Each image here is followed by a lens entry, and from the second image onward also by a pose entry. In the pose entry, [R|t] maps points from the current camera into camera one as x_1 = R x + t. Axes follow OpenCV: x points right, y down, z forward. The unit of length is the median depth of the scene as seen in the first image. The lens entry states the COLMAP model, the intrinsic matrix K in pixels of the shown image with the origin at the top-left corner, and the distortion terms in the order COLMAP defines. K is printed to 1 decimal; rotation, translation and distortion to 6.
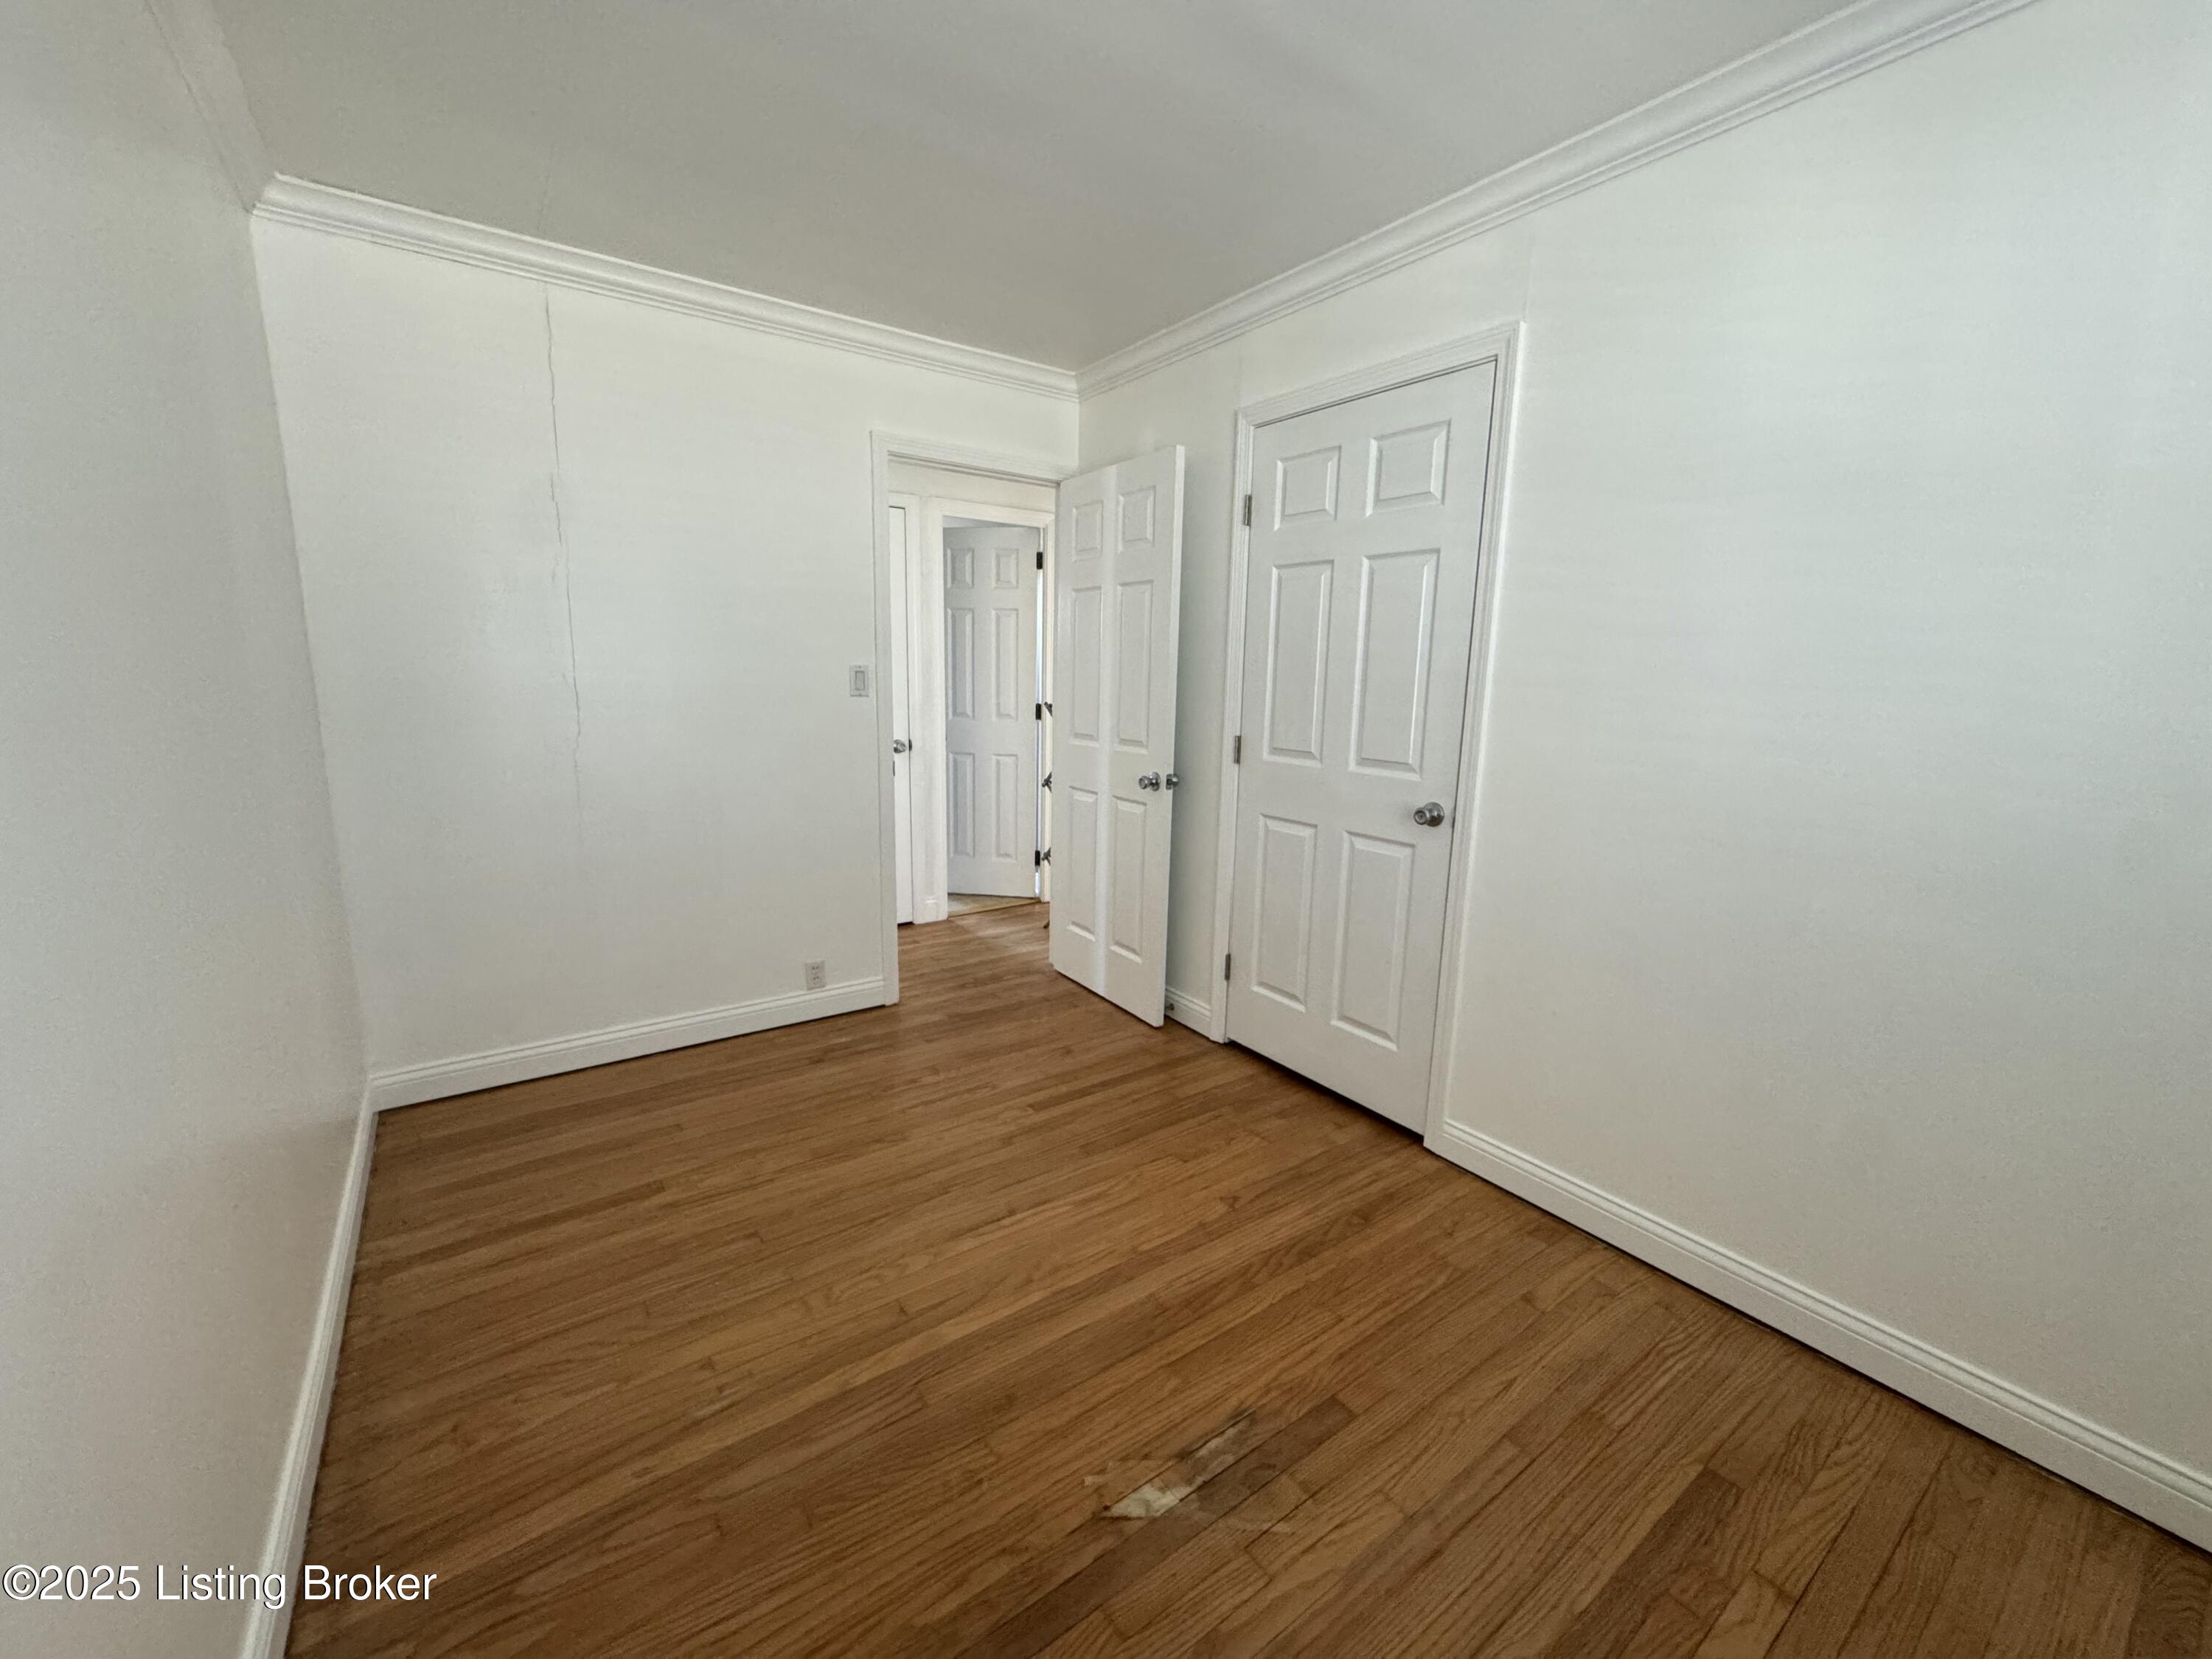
lens RADIAL K [[876.5, 0, 1098.4], [0, 876.5, 828.0], [0, 0, 1]] dist [0.001371, 0.000429]
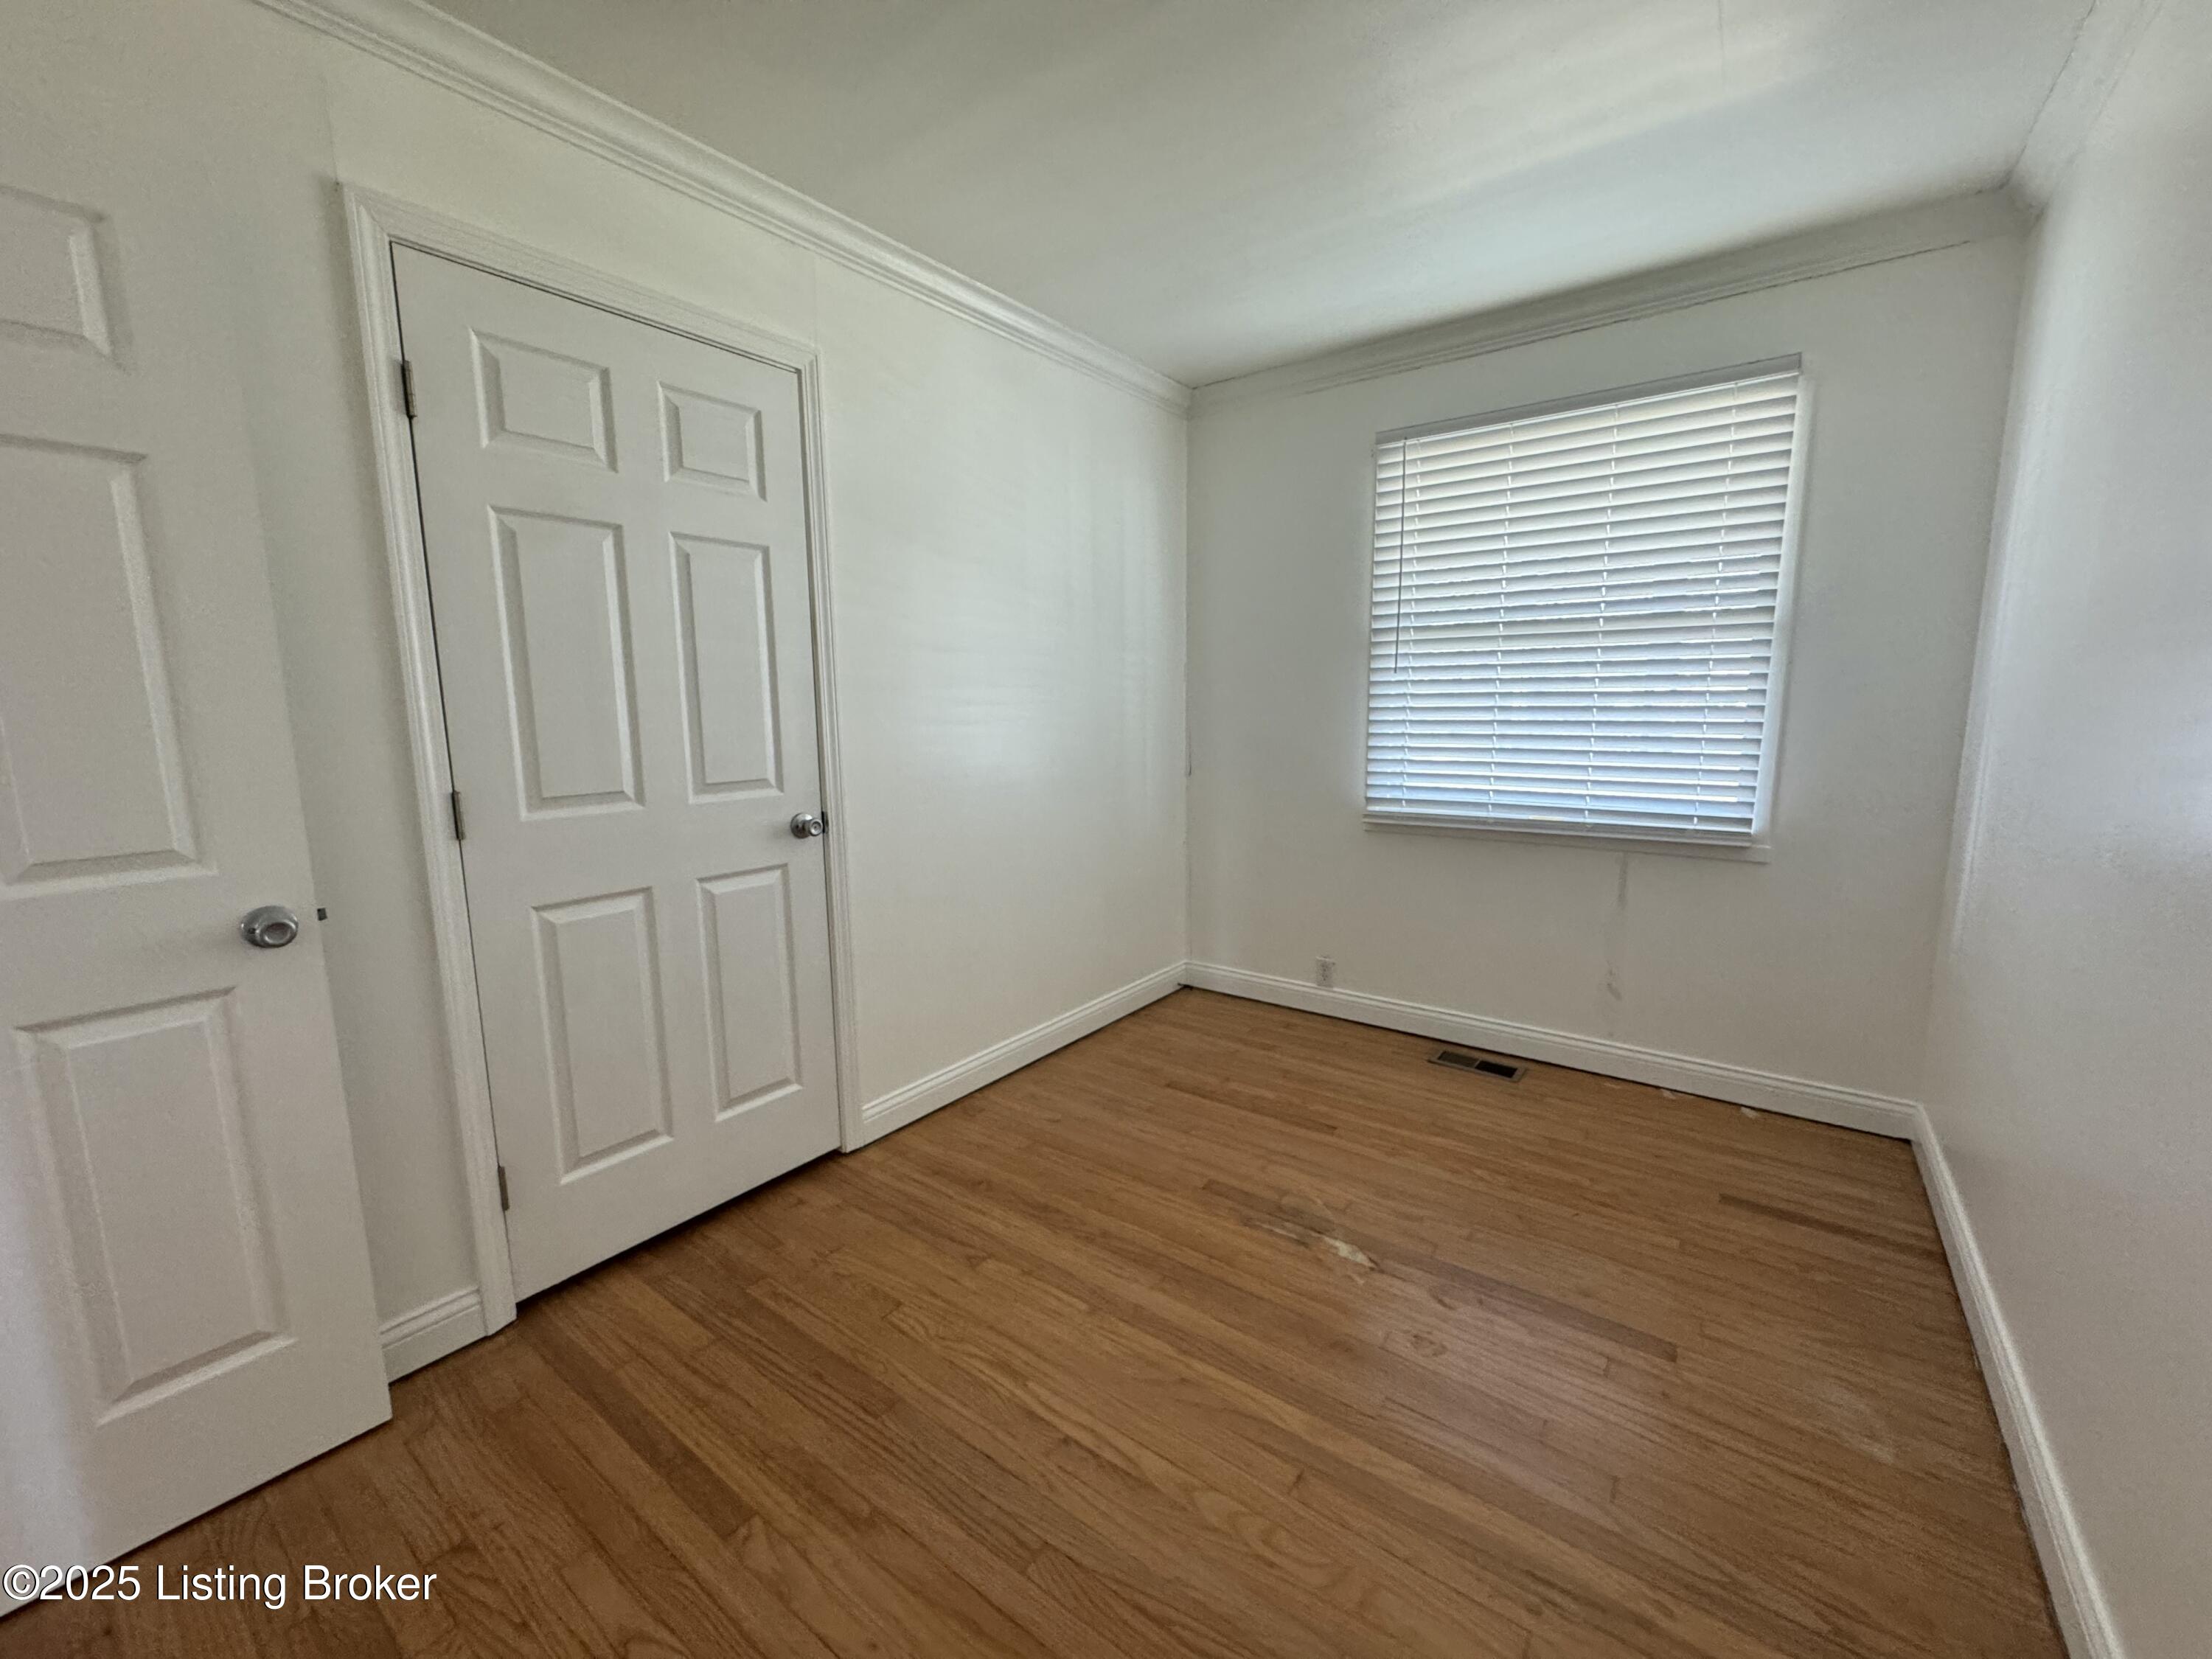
lens RADIAL K [[876.5, 0, 1110.2], [0, 876.5, 826.0], [0, 0, 1]] dist [0.001371, 0.000429]
pose [[-0.305592, -0.155106, 0.939444, -0.646300], [0.176039, 0.960430, 0.215835, -0.168502], [-0.935748, 0.231336, -0.266195, 0.969028]]
